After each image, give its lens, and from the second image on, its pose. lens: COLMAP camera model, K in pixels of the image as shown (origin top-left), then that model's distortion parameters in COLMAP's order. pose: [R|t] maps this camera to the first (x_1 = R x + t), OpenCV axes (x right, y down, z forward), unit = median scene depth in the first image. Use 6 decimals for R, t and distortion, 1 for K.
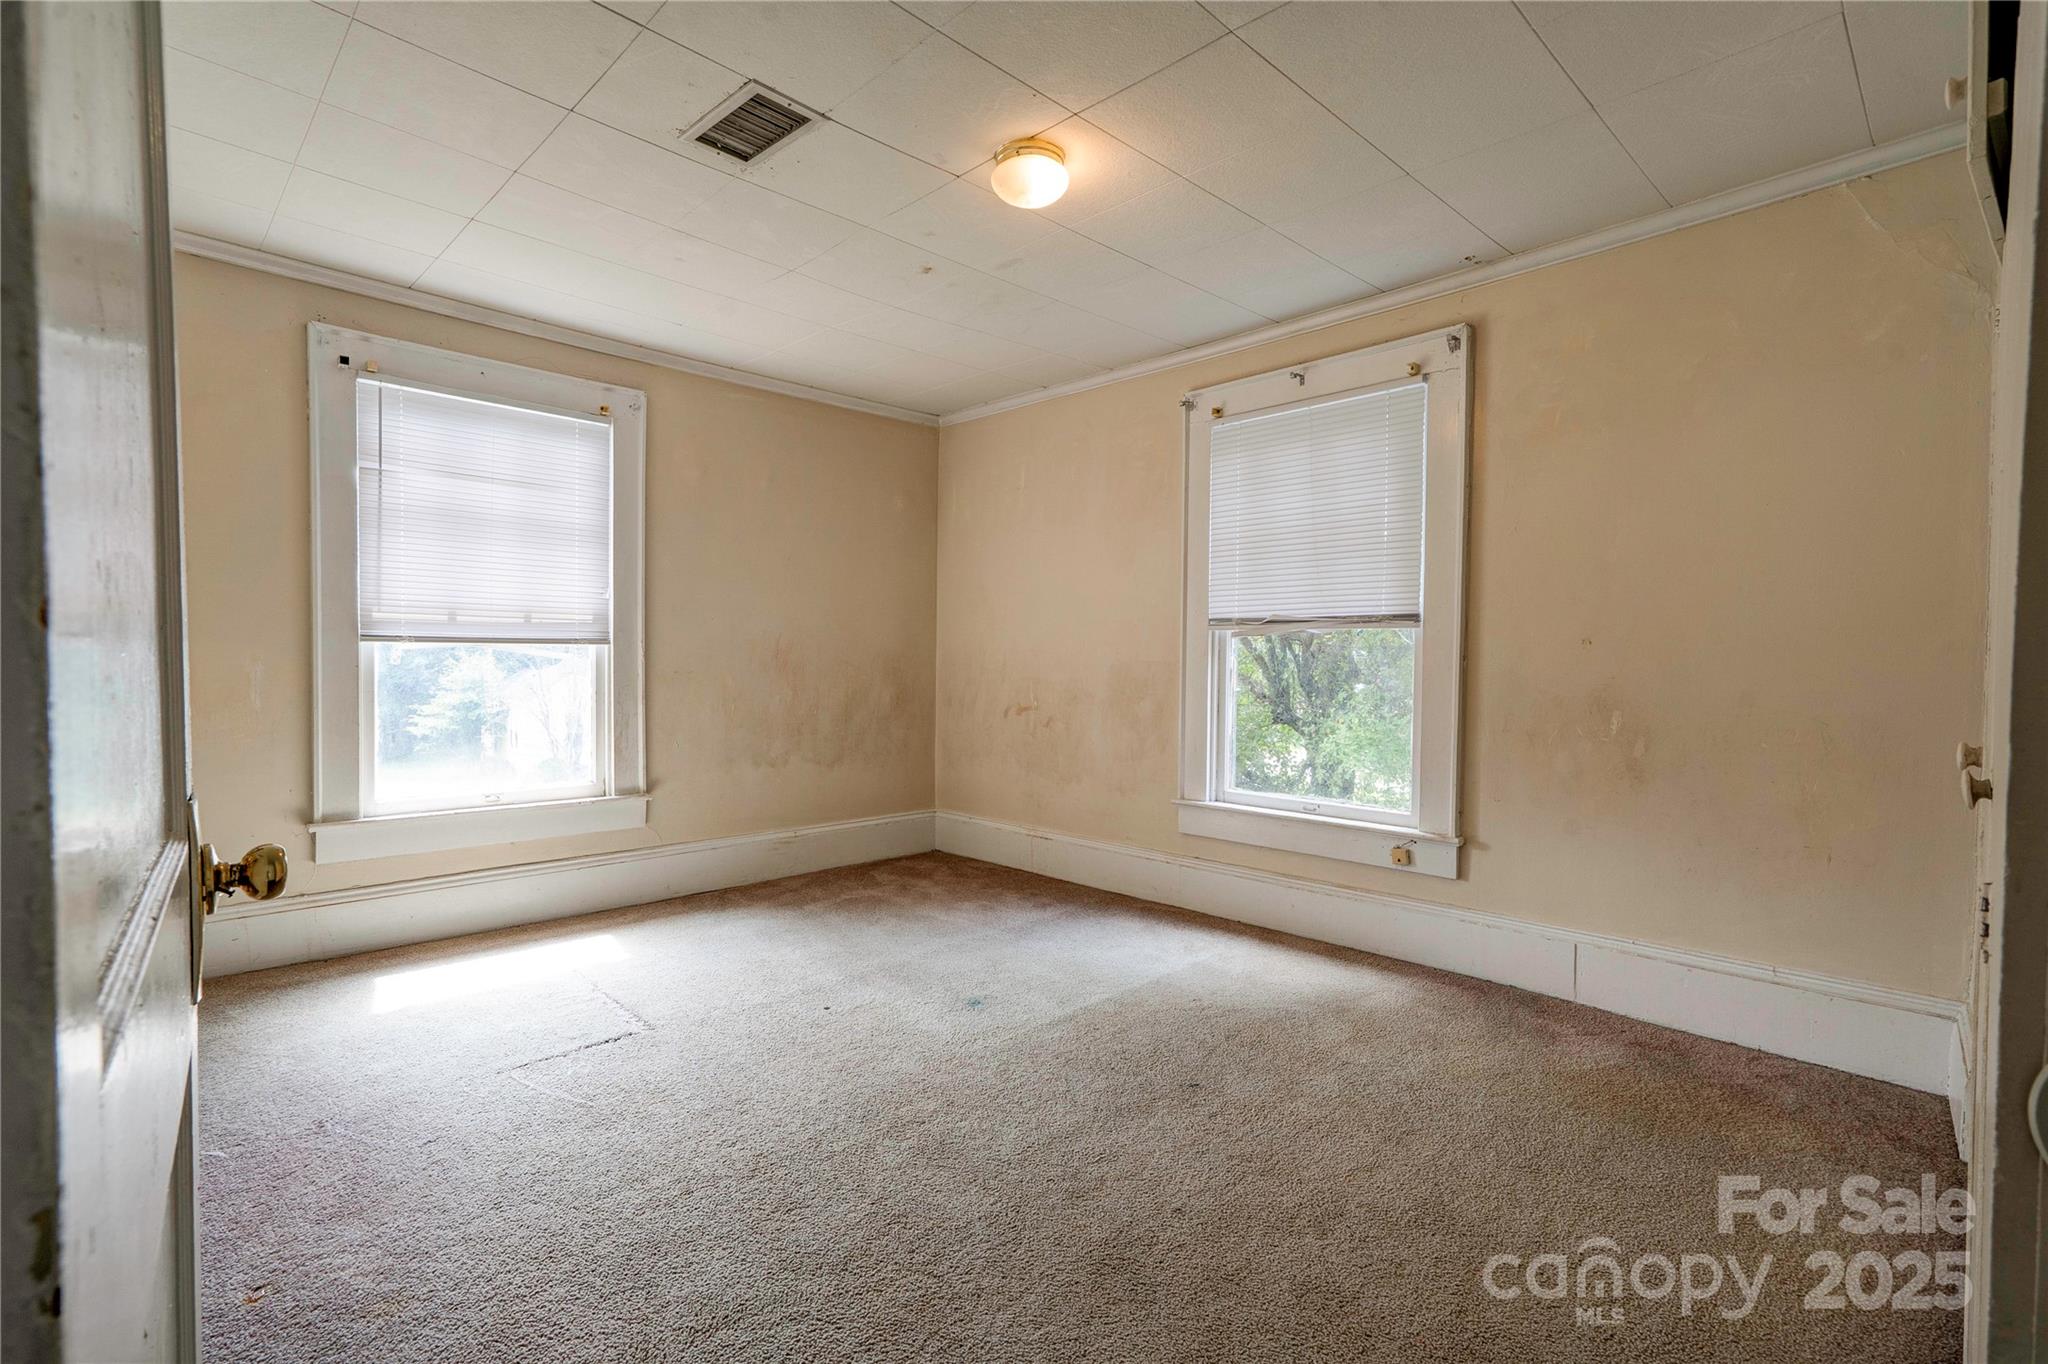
lens RADIAL K [[958.1, 0, 1012.8], [0, 958.1, 684.8], [0, 0, 1]] dist [-0.003093, 0.010949]
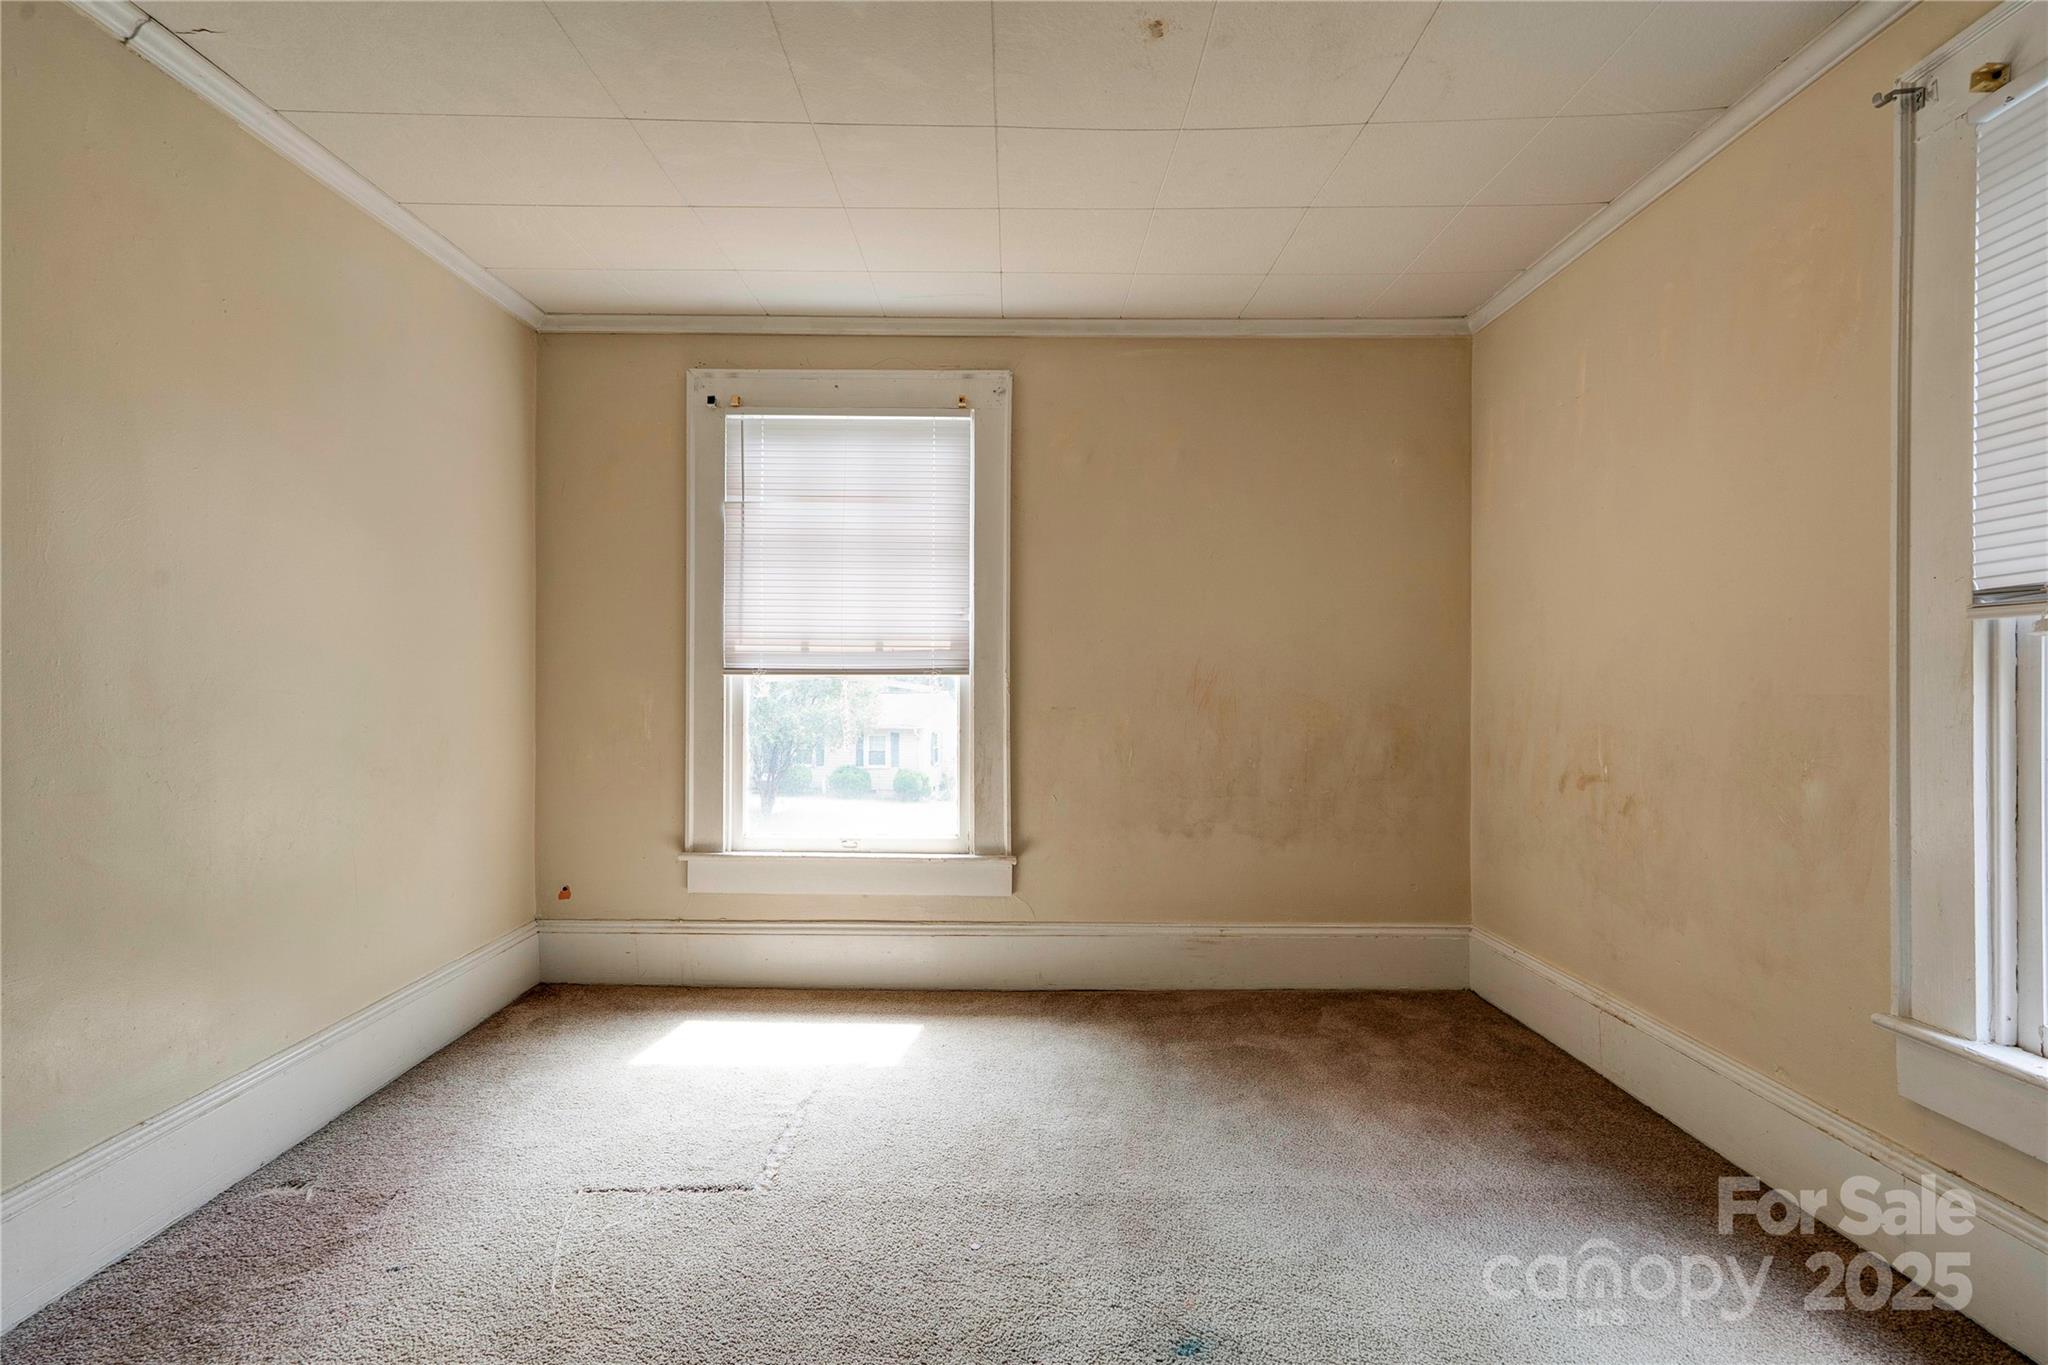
lens RADIAL K [[958.1, 0, 1027.1], [0, 958.1, 682.4], [0, 0, 1]] dist [-0.003093, 0.010949]
pose [[0.710582, -0.009176, -0.703555, 0.210675], [-0.018075, 0.999347, -0.031289, -0.009748], [0.703383, 0.034950, 0.709952, 0.431800]]
